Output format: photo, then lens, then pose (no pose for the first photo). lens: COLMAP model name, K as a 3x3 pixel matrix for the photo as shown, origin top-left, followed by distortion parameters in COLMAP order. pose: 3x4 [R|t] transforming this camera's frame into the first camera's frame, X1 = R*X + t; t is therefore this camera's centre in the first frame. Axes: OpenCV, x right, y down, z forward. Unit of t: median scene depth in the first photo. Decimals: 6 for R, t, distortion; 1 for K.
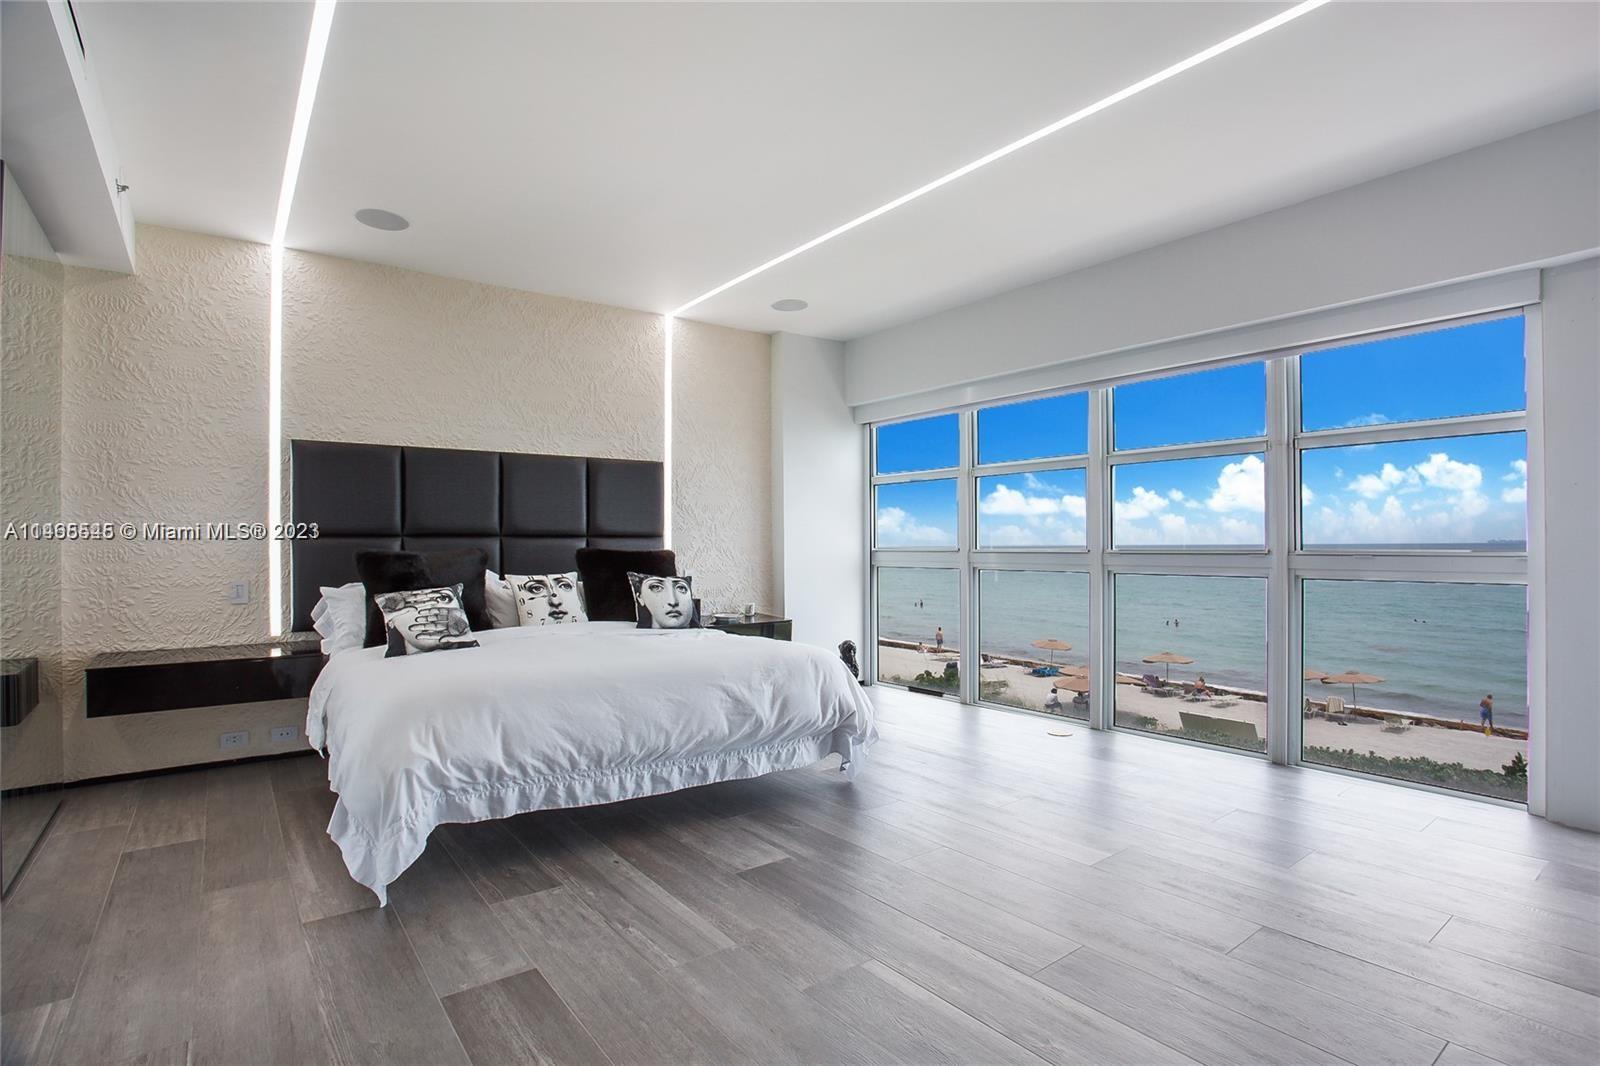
lens RADIAL K [[782.7, 0, 793.7], [0, 782.7, 545.8], [0, 0, 1]] dist [-0.042901, 0.011534]
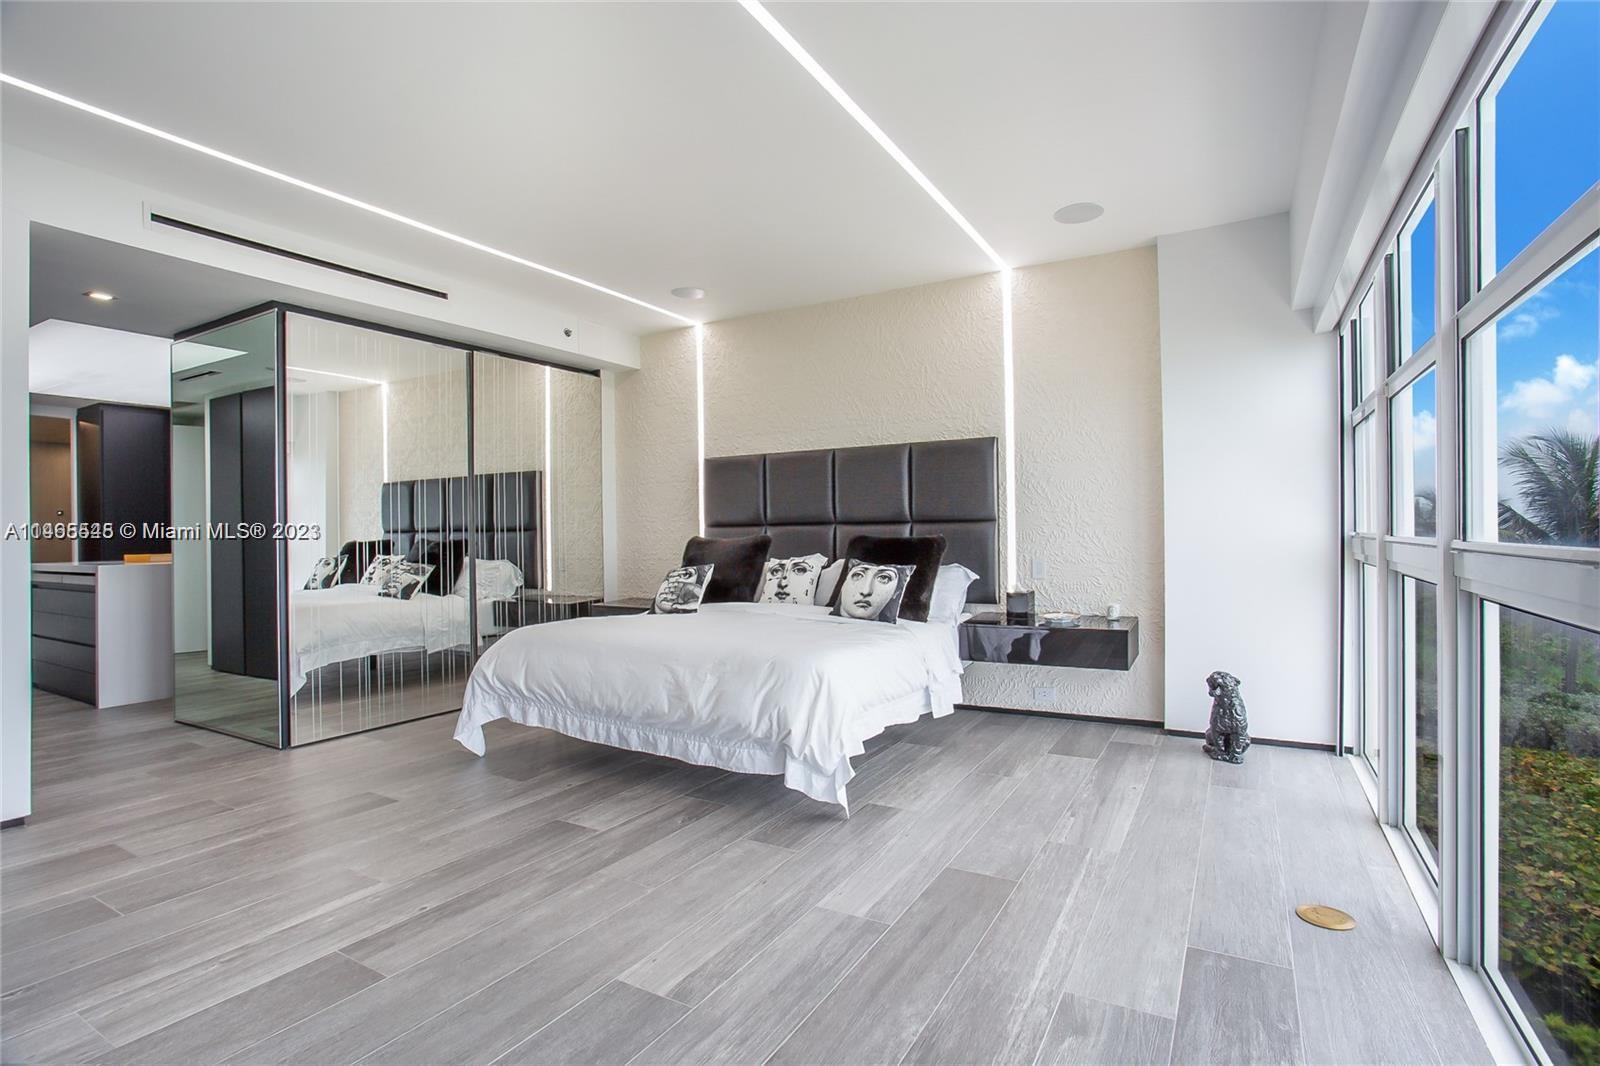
lens RADIAL K [[782.7, 0, 769.9], [0, 782.7, 536.5], [0, 0, 1]] dist [-0.042901, 0.011534]
pose [[0.384629, 0.003634, -0.923064, 0.886863], [0.011103, 0.999902, 0.008563, -0.006895], [0.923004, -0.013542, 0.384551, 0.675444]]
